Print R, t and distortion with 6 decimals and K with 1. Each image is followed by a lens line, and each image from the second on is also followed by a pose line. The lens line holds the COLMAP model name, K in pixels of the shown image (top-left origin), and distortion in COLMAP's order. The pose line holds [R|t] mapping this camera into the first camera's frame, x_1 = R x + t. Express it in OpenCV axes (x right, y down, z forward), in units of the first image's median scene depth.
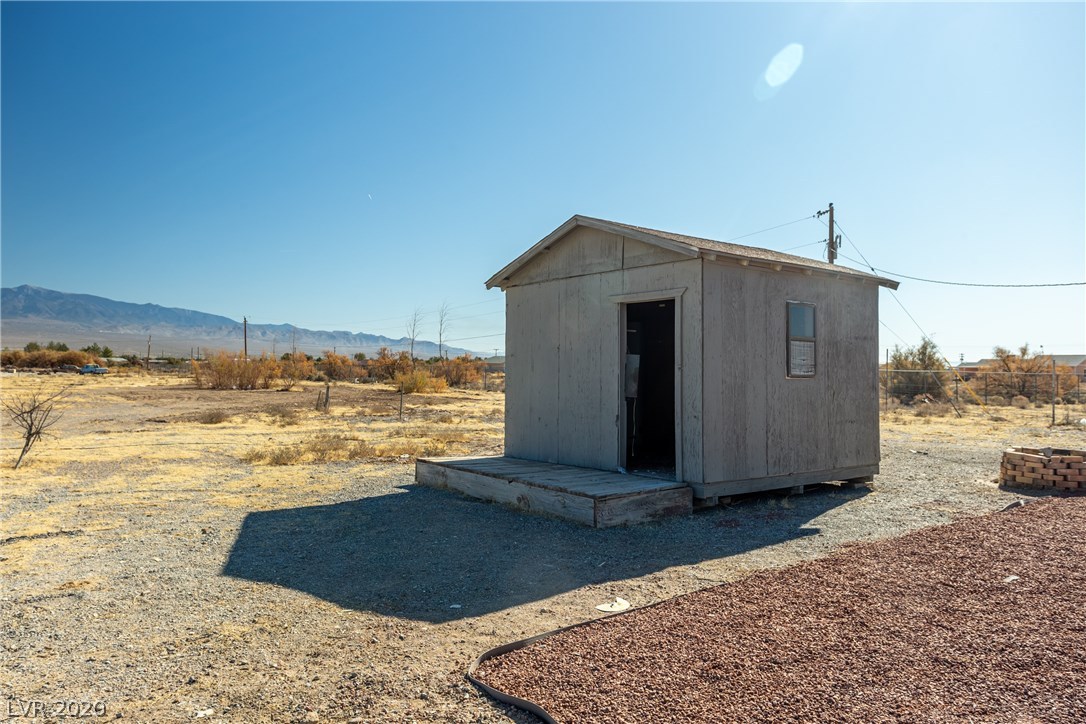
lens RADIAL K [[791.0, 0, 543.0], [0, 791.0, 362.0], [0, 0, 1]] dist [-0.002188, -0.001635]
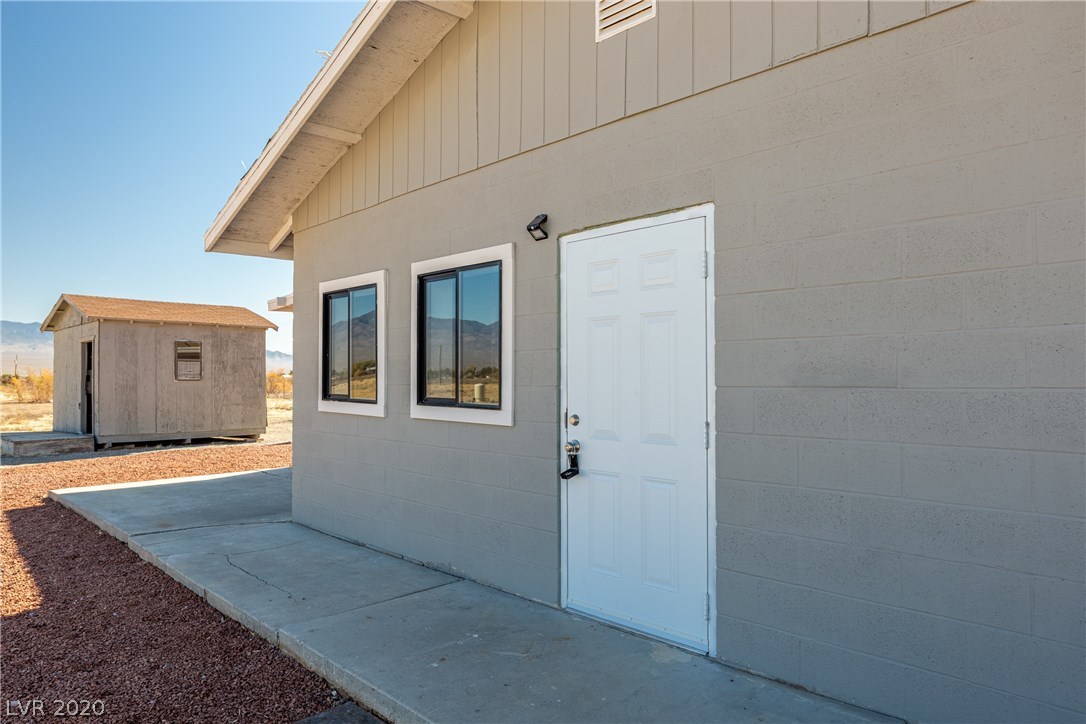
lens RADIAL K [[707.9, 0, 542.9], [0, 707.9, 338.7], [0, 0, 1]] dist [0.000472, 0.000747]
pose [[0.986914, -0.008048, 0.161046, 0.911420], [0.015950, 0.998728, -0.047833, 0.014142], [-0.160457, 0.049776, 0.985787, -0.823245]]
